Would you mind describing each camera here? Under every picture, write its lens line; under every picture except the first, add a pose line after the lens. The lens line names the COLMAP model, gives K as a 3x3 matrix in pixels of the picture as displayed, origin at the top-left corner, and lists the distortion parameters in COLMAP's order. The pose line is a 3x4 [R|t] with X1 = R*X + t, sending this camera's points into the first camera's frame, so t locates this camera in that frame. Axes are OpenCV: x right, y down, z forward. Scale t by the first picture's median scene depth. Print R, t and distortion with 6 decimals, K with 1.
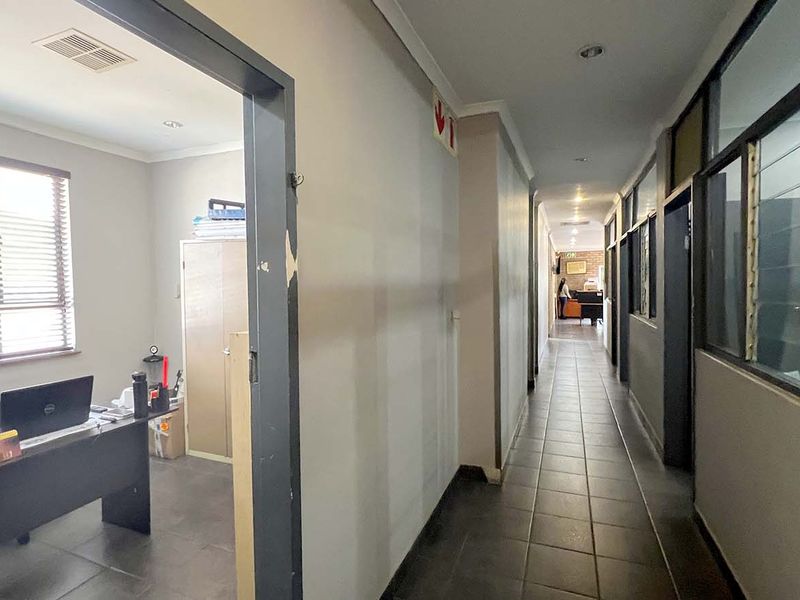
lens RADIAL K [[429.0, 0, 400.0], [0, 429.0, 300.0], [0, 0, 1]] dist [-0.000716, -0.000373]
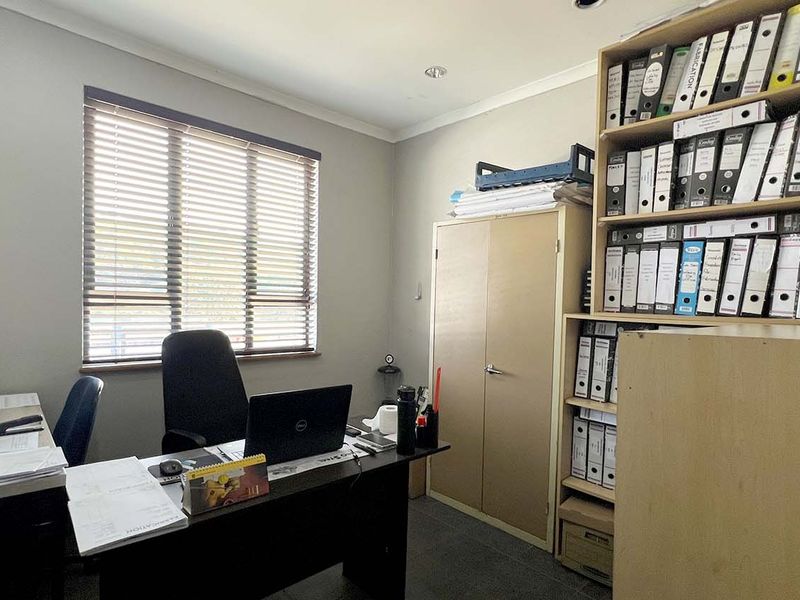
lens RADIAL K [[451.8, 0, 401.6], [0, 451.8, 319.9], [0, 0, 1]] dist [-0.000115, -0.000076]
pose [[0.907835, 0.048233, -0.416543, -0.213103], [-0.051610, 0.998662, 0.003156, 0.039915], [0.416138, 0.018632, 0.909110, 0.225569]]
